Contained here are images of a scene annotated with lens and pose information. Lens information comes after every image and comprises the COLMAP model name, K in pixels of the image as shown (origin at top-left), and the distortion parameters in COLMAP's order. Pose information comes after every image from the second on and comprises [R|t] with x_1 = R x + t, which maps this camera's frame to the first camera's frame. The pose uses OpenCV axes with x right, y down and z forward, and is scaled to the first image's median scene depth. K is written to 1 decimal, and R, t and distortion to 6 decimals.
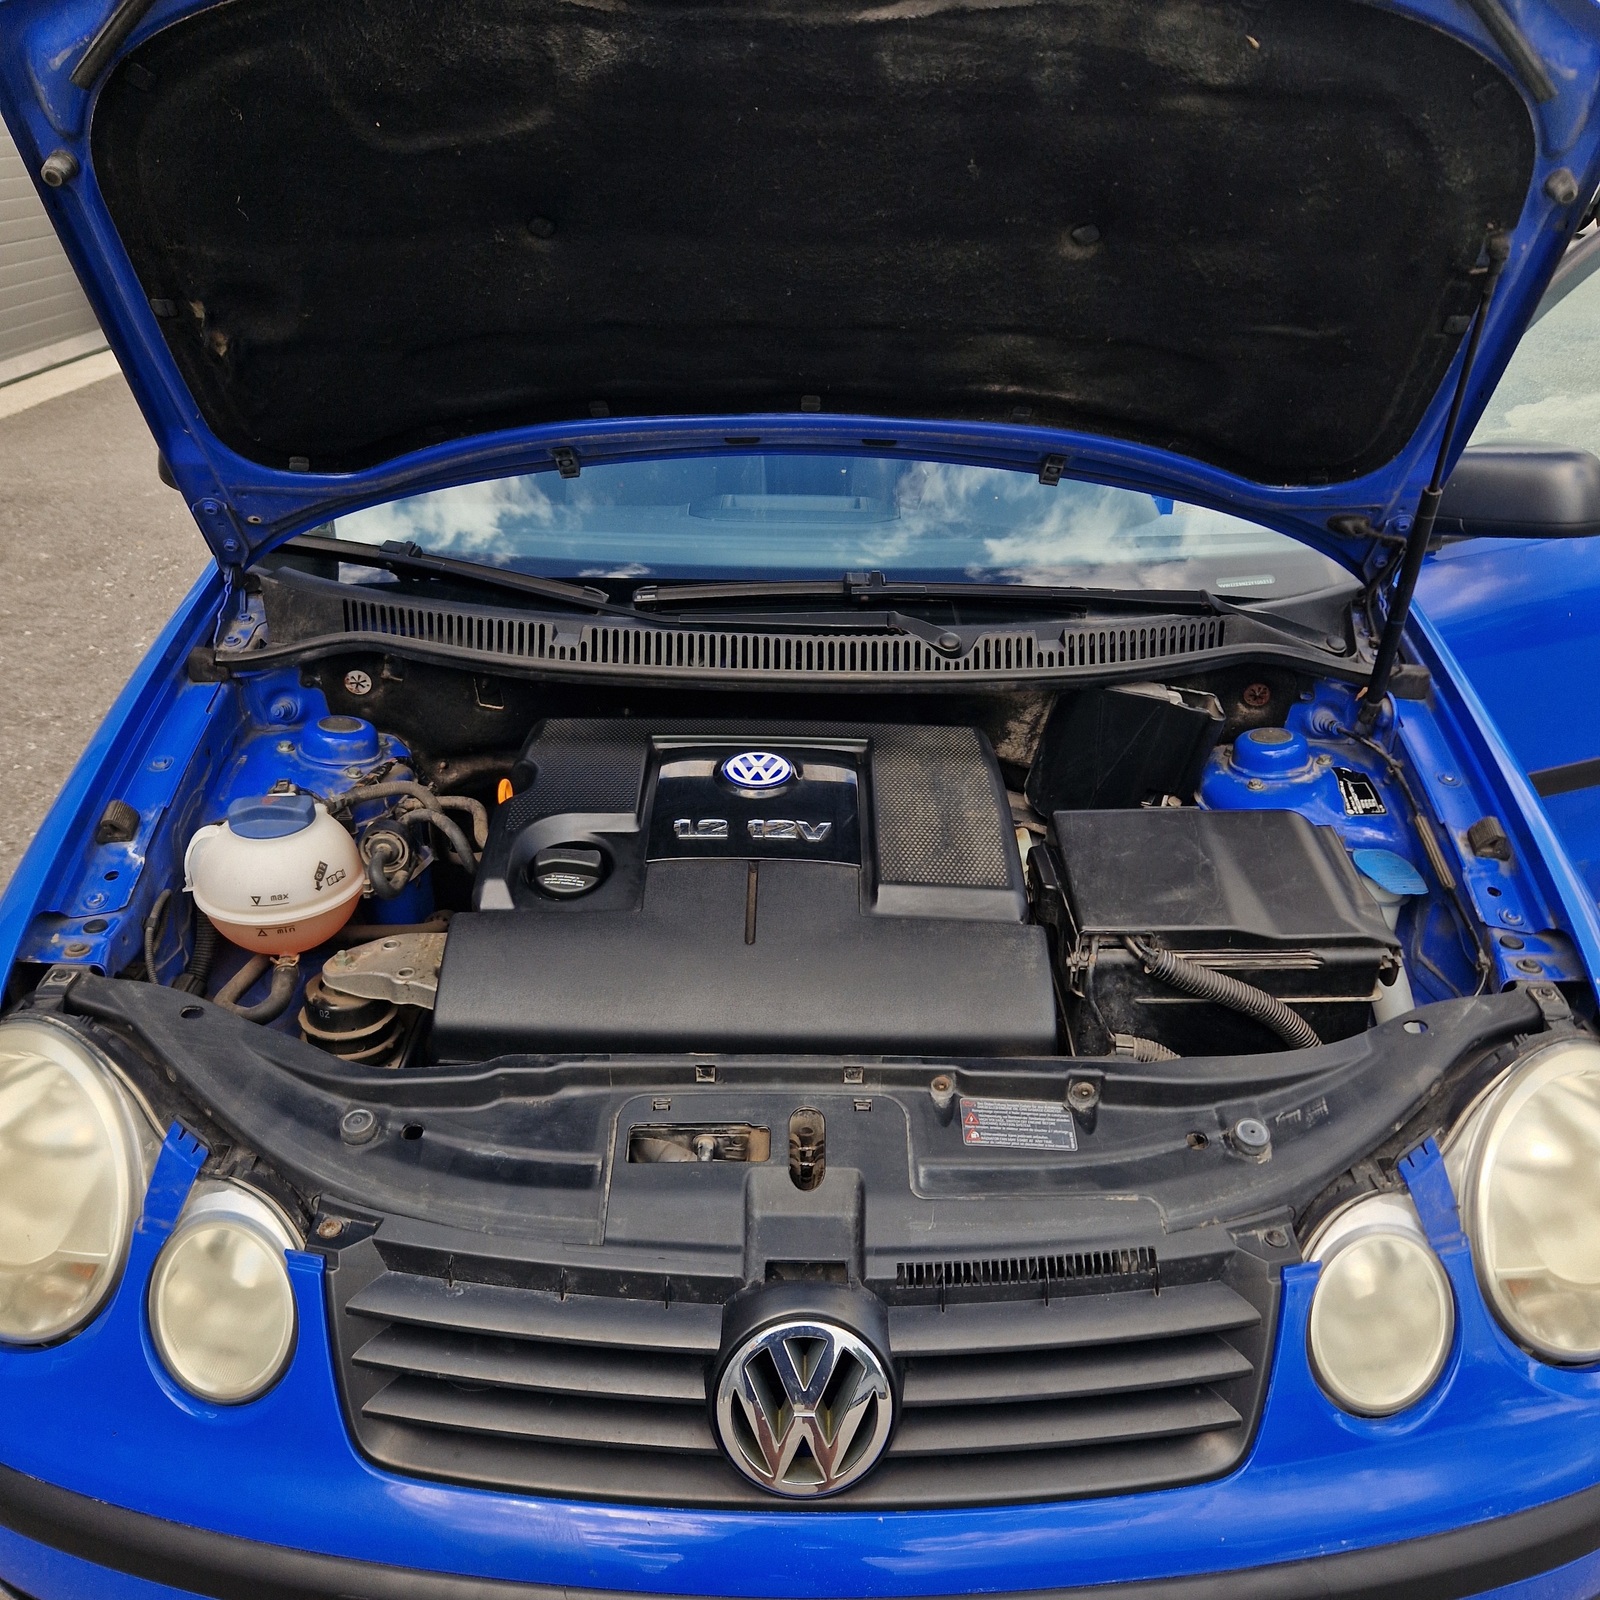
lens RADIAL K [[1428.1, 0, 807.3], [0, 1428.1, 802.6], [0, 0, 1]] dist [-0.016580, -0.009382]
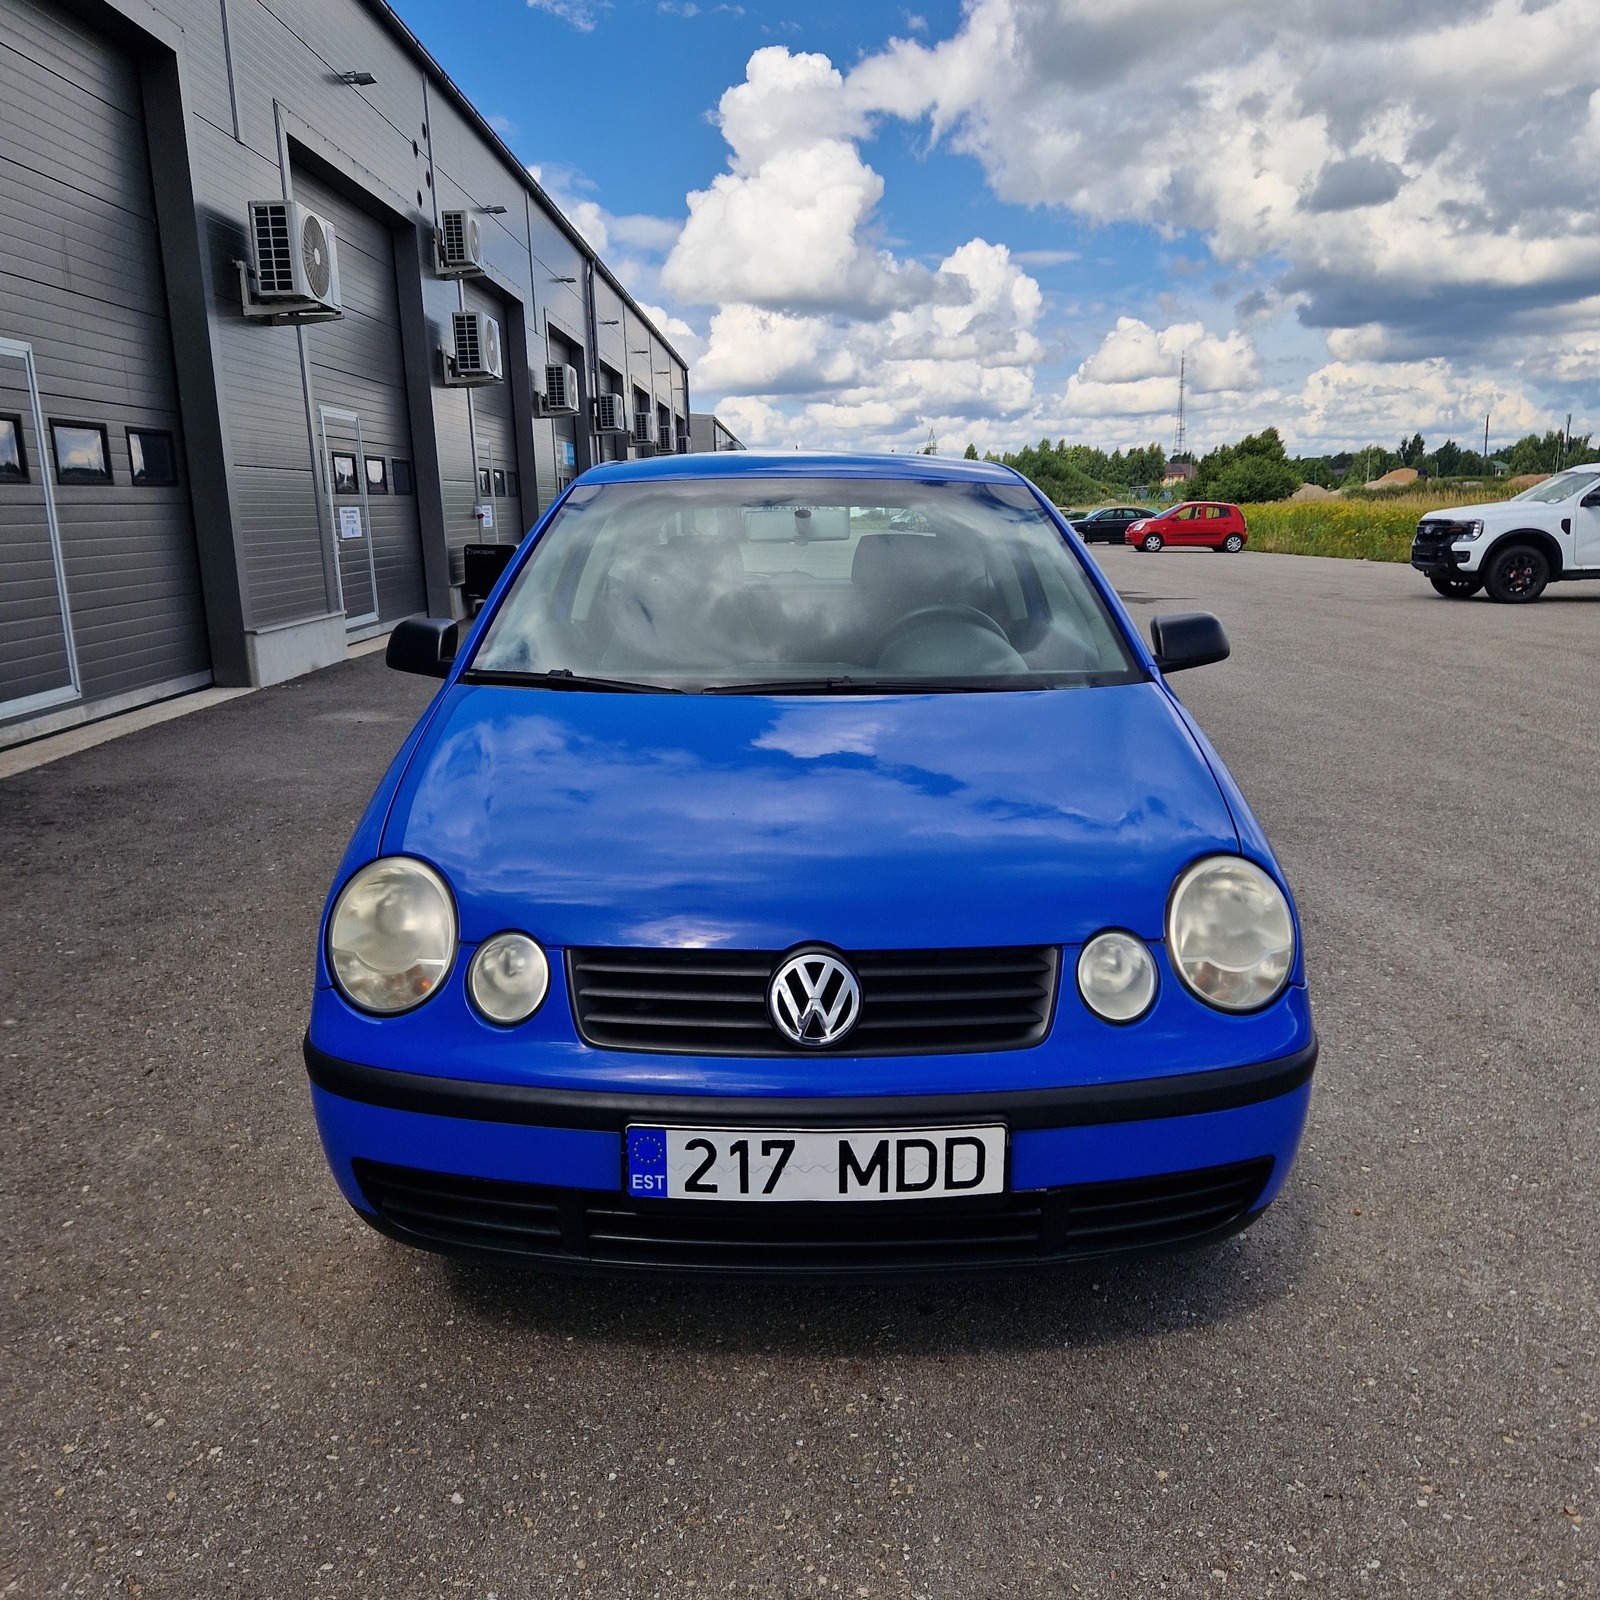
lens RADIAL K [[1428.1, 0, 795.3], [0, 1428.1, 798.4], [0, 0, 1]] dist [-0.016580, -0.009382]
pose [[0.999882, -0.014980, 0.003461, -0.027360], [0.015365, 0.965865, -0.258590, 0.583083], [0.000531, 0.258612, 0.965981, -0.856097]]
